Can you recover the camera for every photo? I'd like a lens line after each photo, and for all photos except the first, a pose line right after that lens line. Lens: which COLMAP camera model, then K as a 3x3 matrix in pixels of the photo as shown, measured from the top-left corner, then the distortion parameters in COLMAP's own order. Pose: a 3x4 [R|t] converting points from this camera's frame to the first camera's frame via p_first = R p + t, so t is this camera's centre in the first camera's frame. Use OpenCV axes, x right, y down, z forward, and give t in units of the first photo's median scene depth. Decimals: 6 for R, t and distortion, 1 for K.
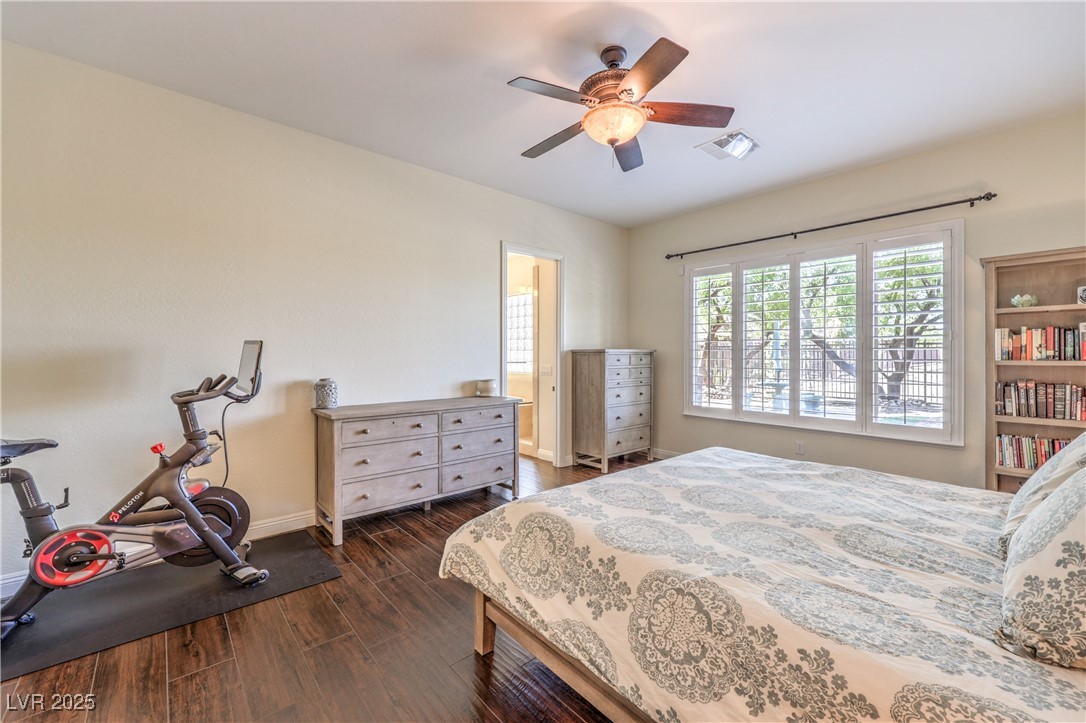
lens RADIAL K [[438.6, 0, 544.3], [0, 438.6, 354.4], [0, 0, 1]] dist [-0.002544, -0.000159]
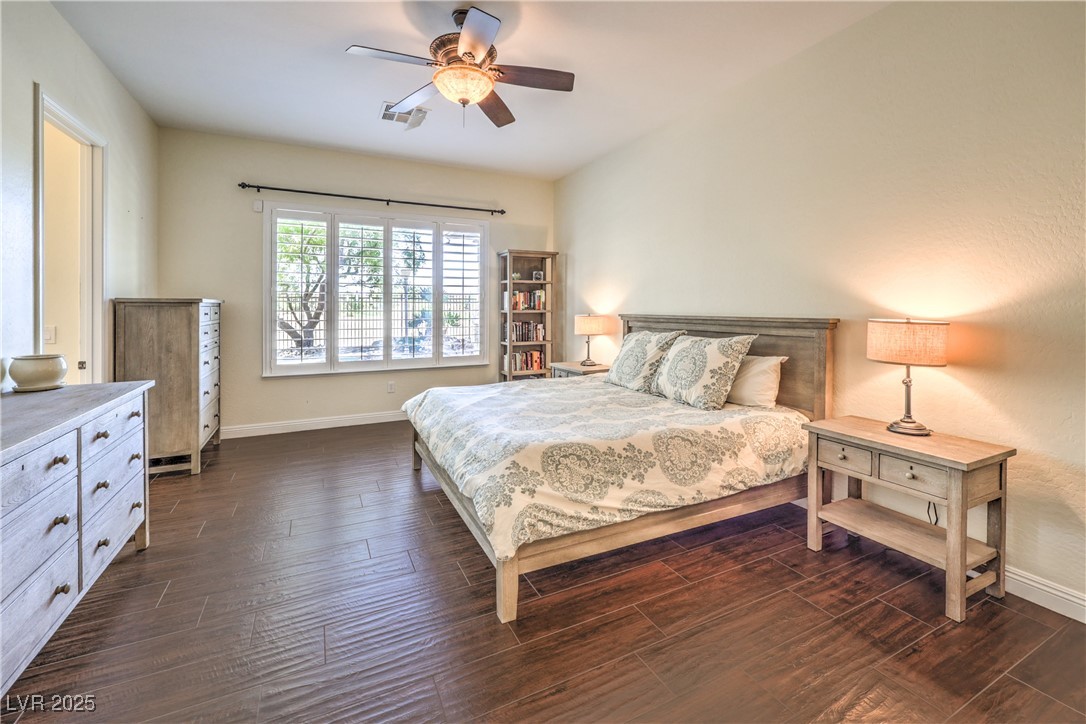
lens RADIAL K [[457.4, 0, 544.2], [0, 457.4, 309.6], [0, 0, 1]] dist [-0.000697, 0.000126]
pose [[0.252298, -0.005013, 0.967637, -0.688467], [-0.002587, 0.999980, 0.005855, 0.000856], [-0.967646, -0.003980, 0.252280, 0.433695]]
